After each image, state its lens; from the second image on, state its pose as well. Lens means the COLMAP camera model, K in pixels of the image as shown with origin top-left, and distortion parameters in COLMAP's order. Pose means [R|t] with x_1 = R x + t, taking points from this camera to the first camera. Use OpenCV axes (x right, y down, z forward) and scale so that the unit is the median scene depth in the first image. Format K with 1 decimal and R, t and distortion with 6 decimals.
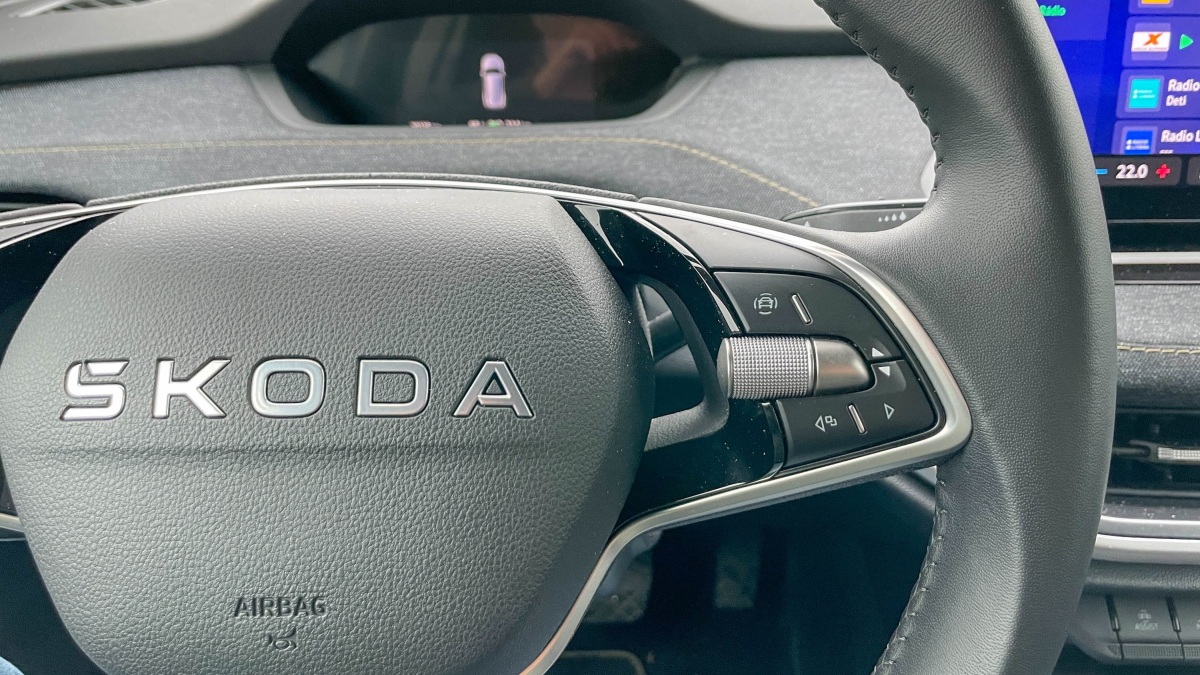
lens RADIAL K [[911.6, 0, 602.6], [0, 911.6, 341.3], [0, 0, 1]] dist [0.017296, -0.012634]
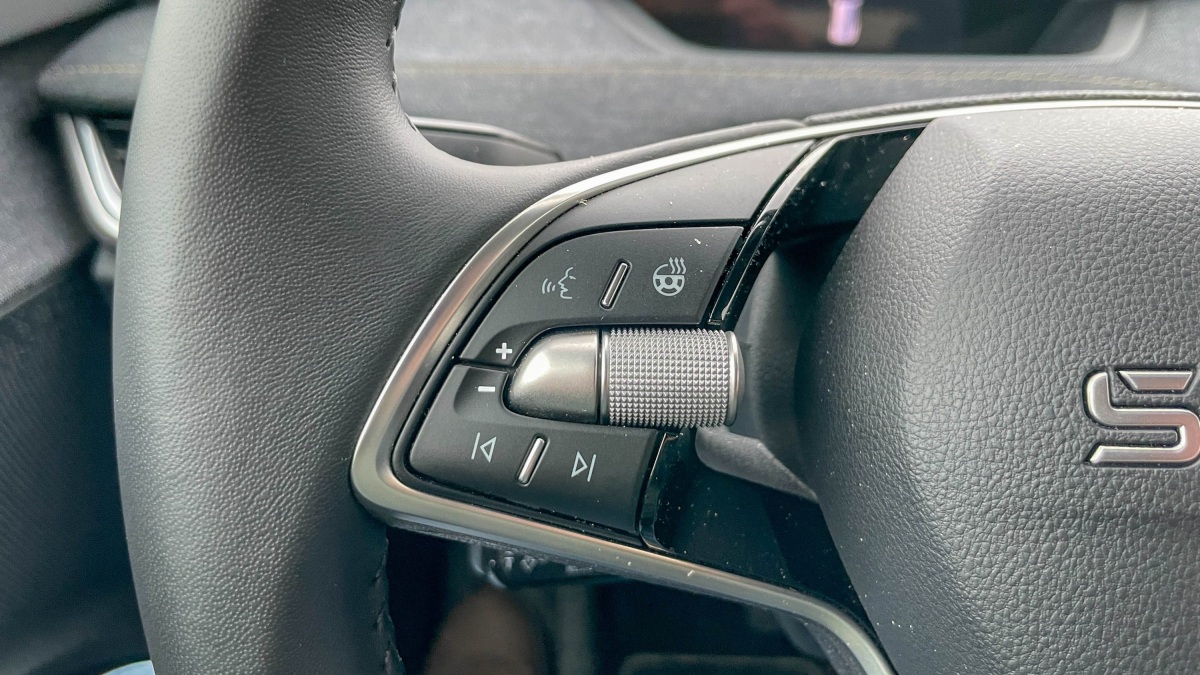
lens RADIAL K [[1061.7, 0, 599.8], [0, 1061.7, 335.4], [0, 0, 1]] dist [-0.005904, -0.002350]
pose [[0.998779, 0.034462, -0.035392, -0.878375], [-0.034647, 0.999389, -0.004640, 0.016210], [0.035211, 0.005860, 0.999363, 0.294372]]
